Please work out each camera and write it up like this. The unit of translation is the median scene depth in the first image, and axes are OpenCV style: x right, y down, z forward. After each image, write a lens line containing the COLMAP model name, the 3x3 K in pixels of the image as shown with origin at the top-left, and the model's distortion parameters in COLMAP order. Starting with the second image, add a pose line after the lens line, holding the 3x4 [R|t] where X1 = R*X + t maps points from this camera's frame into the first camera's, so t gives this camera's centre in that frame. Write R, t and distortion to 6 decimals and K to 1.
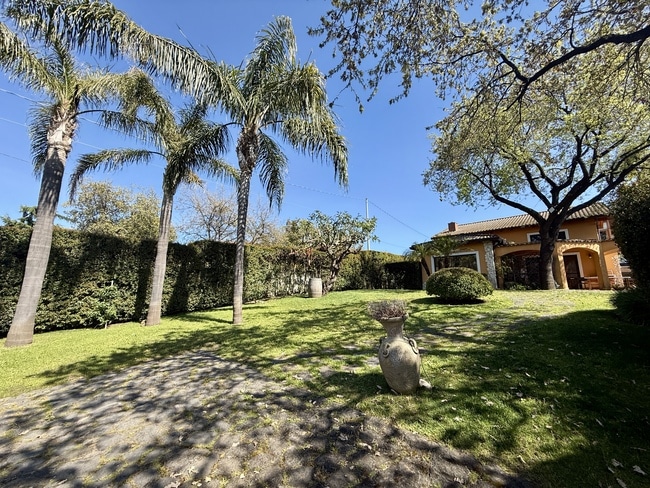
lens RADIAL K [[259.8, 0, 324.7], [0, 259.8, 242.4], [0, 0, 1]] dist [-0.001755, 0.001022]
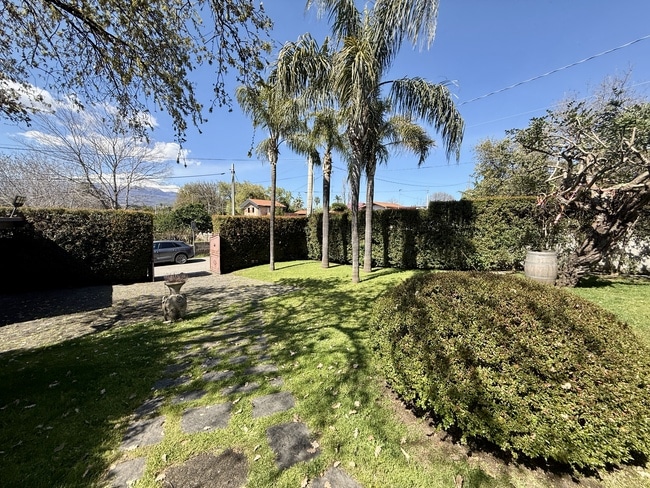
lens RADIAL K [[259.8, 0, 323.4], [0, 259.8, 244.4], [0, 0, 1]] dist [-0.001755, 0.001022]
pose [[-0.060075, 0.081963, -0.994823, 0.459060], [0.159155, 0.984660, 0.071514, 0.010858], [0.985424, -0.154035, -0.072199, 0.502434]]
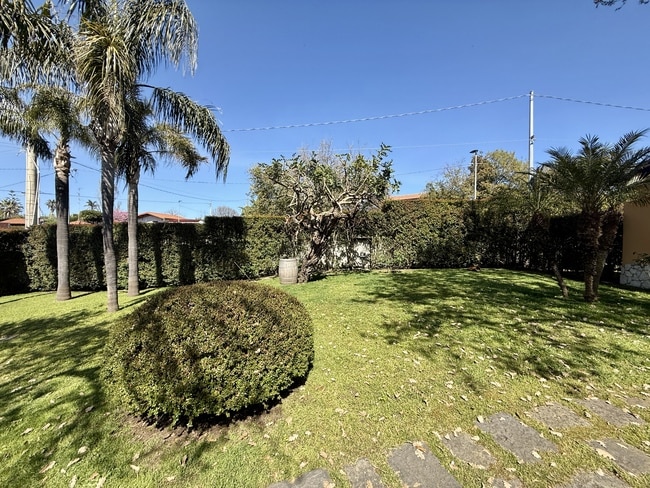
lens RADIAL K [[259.8, 0, 323.9], [0, 259.8, 244.1], [0, 0, 1]] dist [-0.001755, 0.001022]
pose [[0.659381, 0.021326, -0.751506, 0.494380], [0.126626, 0.982167, 0.138974, 0.010189], [0.741068, -0.186797, 0.644922, 0.522341]]
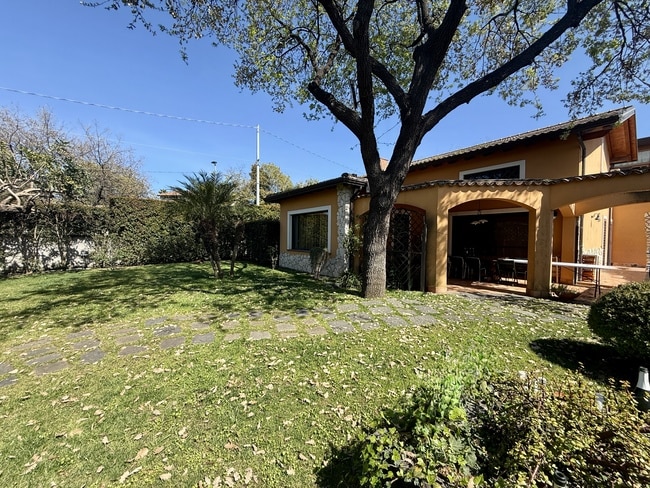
lens RADIAL K [[259.8, 0, 326.3], [0, 259.8, 244.1], [0, 0, 1]] dist [-0.001755, 0.001022]
pose [[0.990065, 0.019074, -0.139310, 0.765120], [0.009391, 0.979576, 0.200856, 0.004021], [0.140296, -0.200169, 0.969665, 0.517117]]
